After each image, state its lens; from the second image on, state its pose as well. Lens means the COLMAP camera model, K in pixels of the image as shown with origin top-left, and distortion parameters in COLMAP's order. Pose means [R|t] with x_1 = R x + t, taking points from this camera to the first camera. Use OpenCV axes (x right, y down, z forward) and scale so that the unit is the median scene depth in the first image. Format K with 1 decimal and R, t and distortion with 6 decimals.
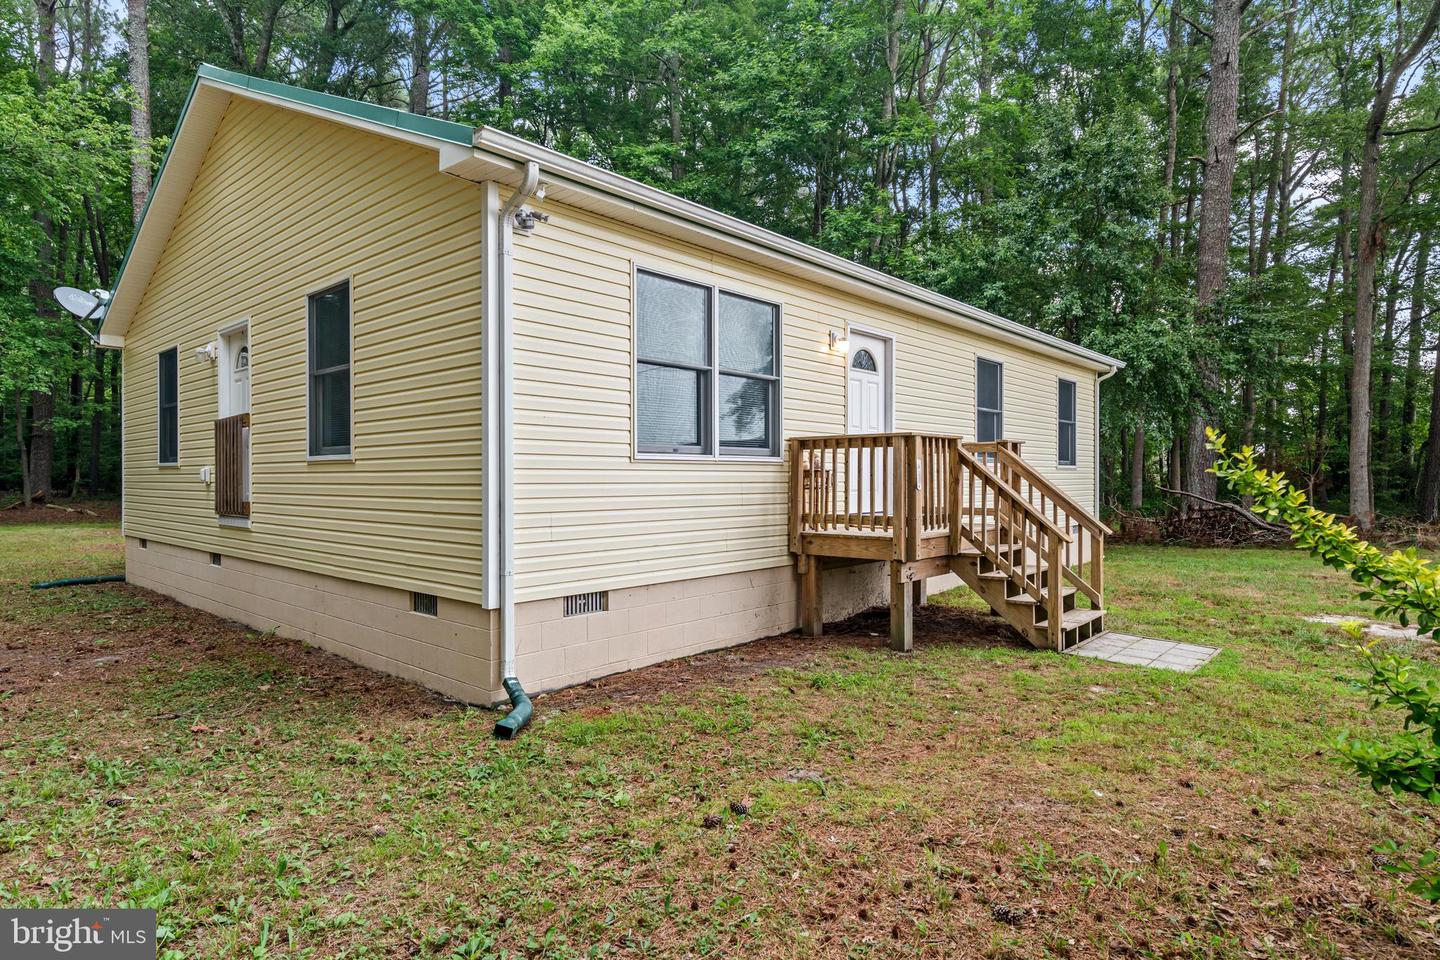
lens RADIAL K [[783.9, 0, 720.0], [0, 783.9, 480.0], [0, 0, 1]] dist [0.000045, 0.000571]
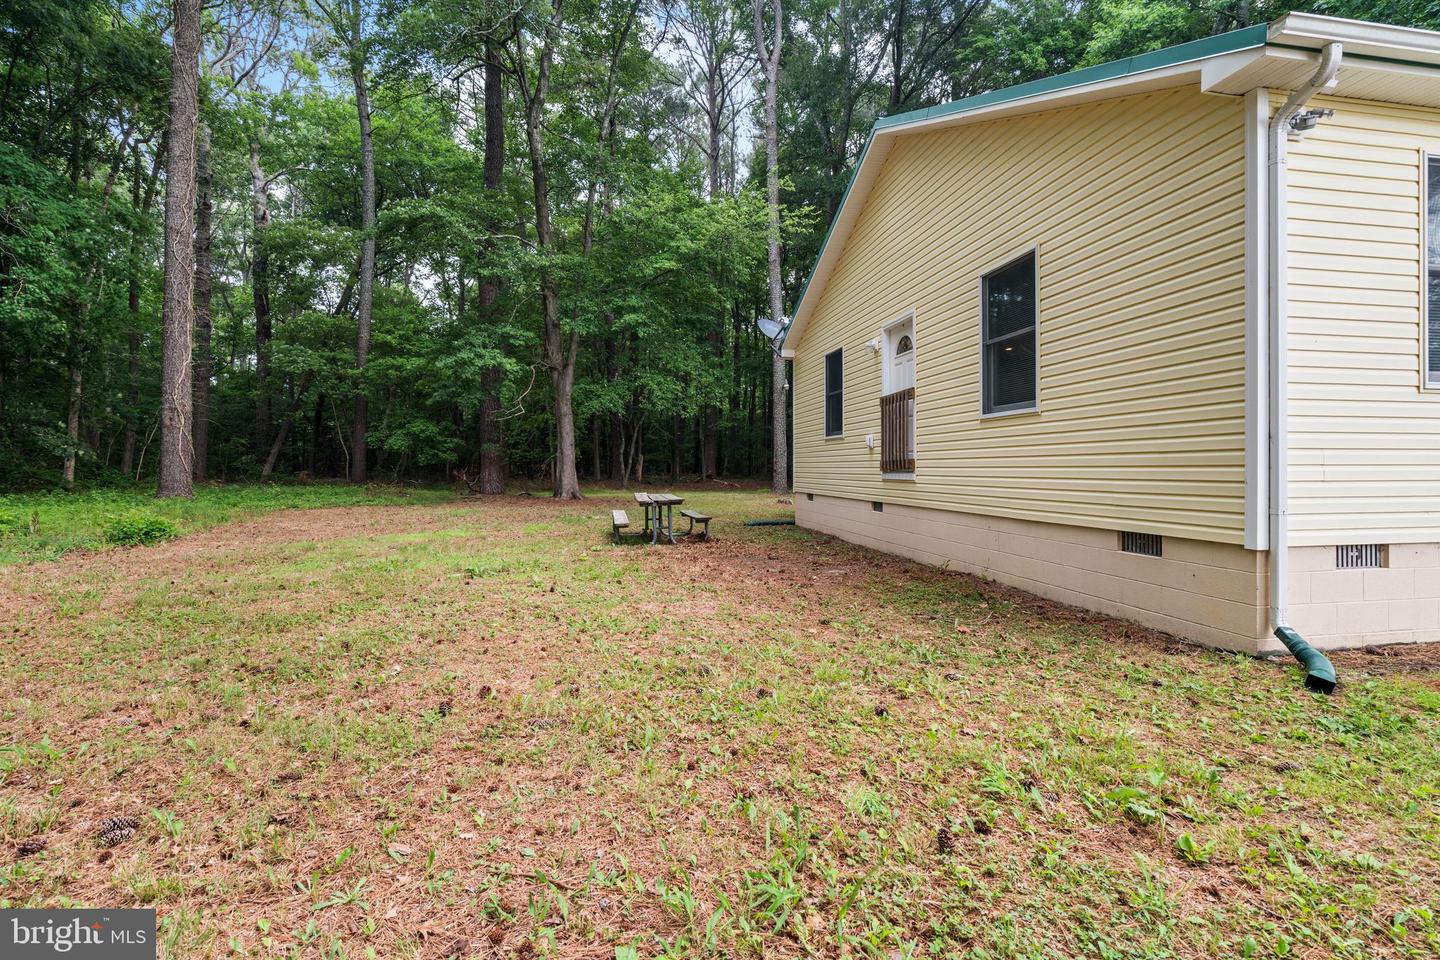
lens RADIAL K [[654.1, 0, 720.3], [0, 654.1, 470.3], [0, 0, 1]] dist [-0.001183, 0.000023]
pose [[0.788787, 0.000175, -0.614667, -0.255990], [-0.000616, 1.000000, -0.000506, 0.056873], [0.614666, 0.000777, 0.788787, -0.001139]]
